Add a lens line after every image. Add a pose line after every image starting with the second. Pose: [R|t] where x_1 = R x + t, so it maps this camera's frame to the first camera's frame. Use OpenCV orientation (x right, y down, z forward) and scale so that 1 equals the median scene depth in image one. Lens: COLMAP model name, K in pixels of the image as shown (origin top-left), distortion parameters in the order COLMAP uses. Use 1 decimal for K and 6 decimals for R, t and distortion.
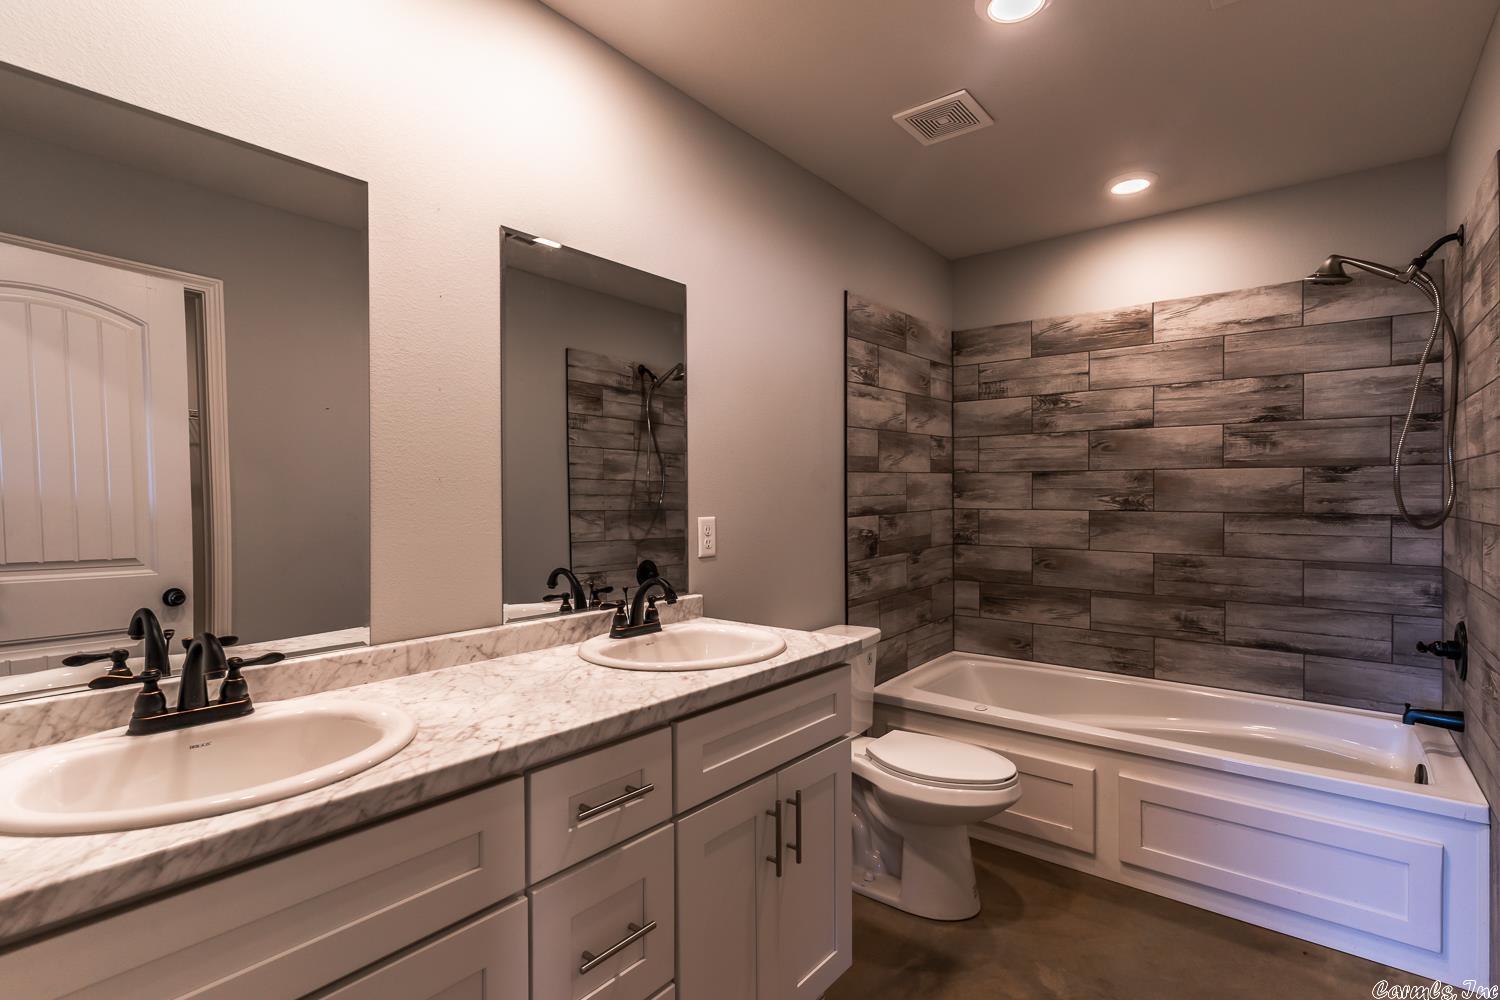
lens RADIAL K [[715.8, 0, 753.7], [0, 715.8, 501.3], [0, 0, 1]] dist [0.004269, -0.000392]
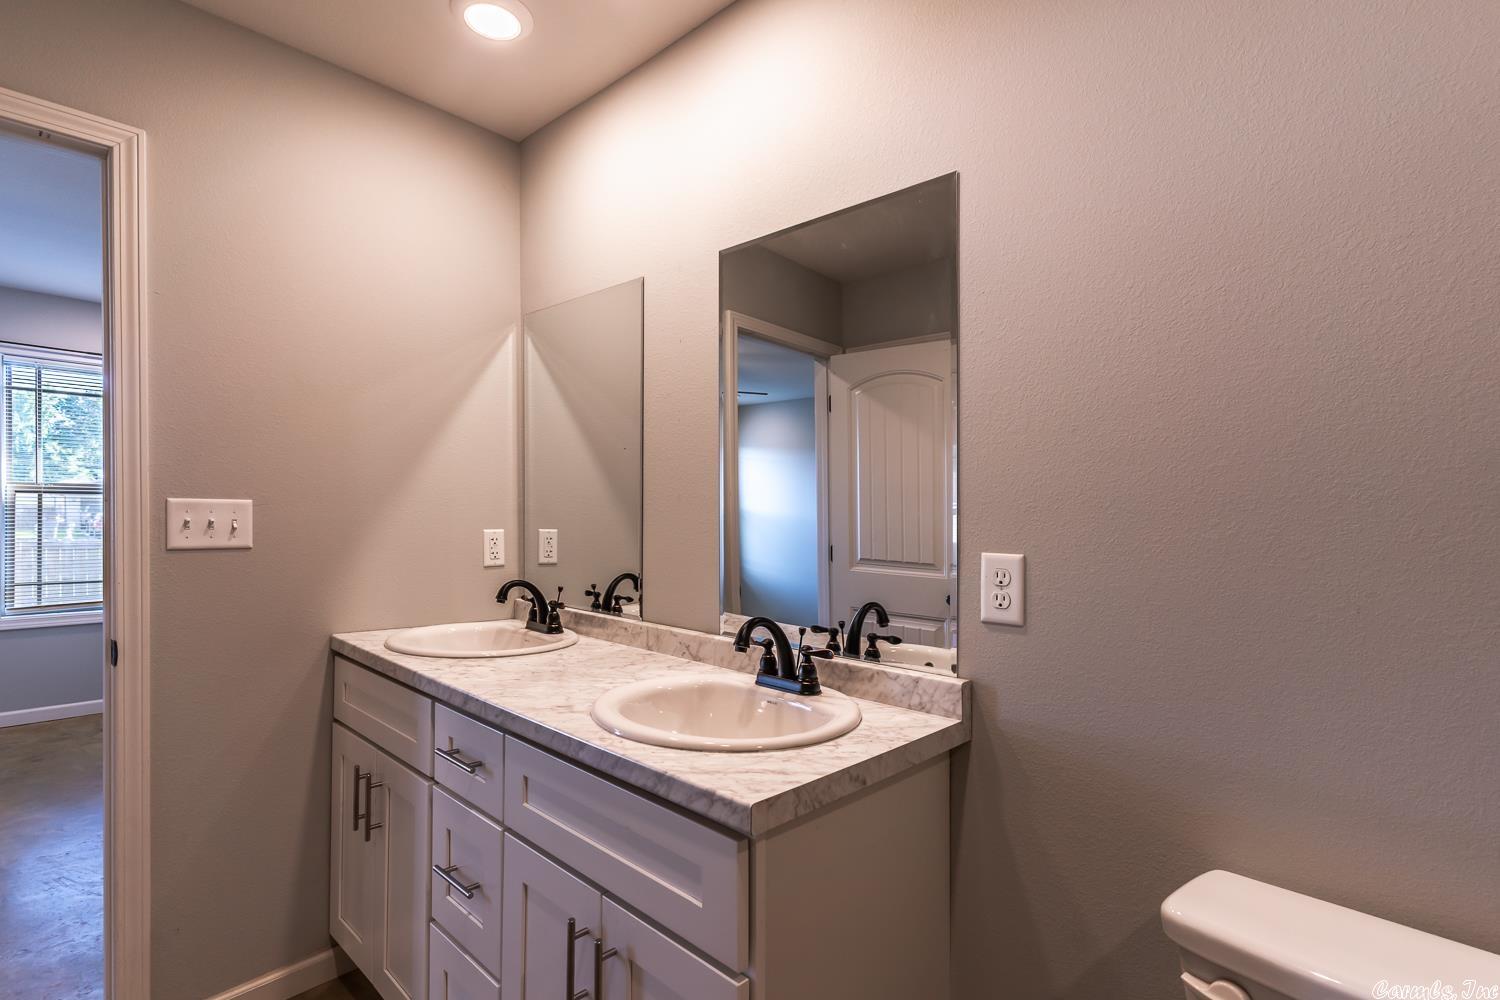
lens RADIAL K [[747.3, 0, 749.0], [0, 747.3, 508.4], [0, 0, 1]] dist [0.000022, 0.000004]
pose [[-0.091831, 0.001196, -0.995774, 0.736718], [-0.019947, 0.999796, 0.003040, -0.015865], [0.995575, 0.020142, -0.091788, 1.152229]]
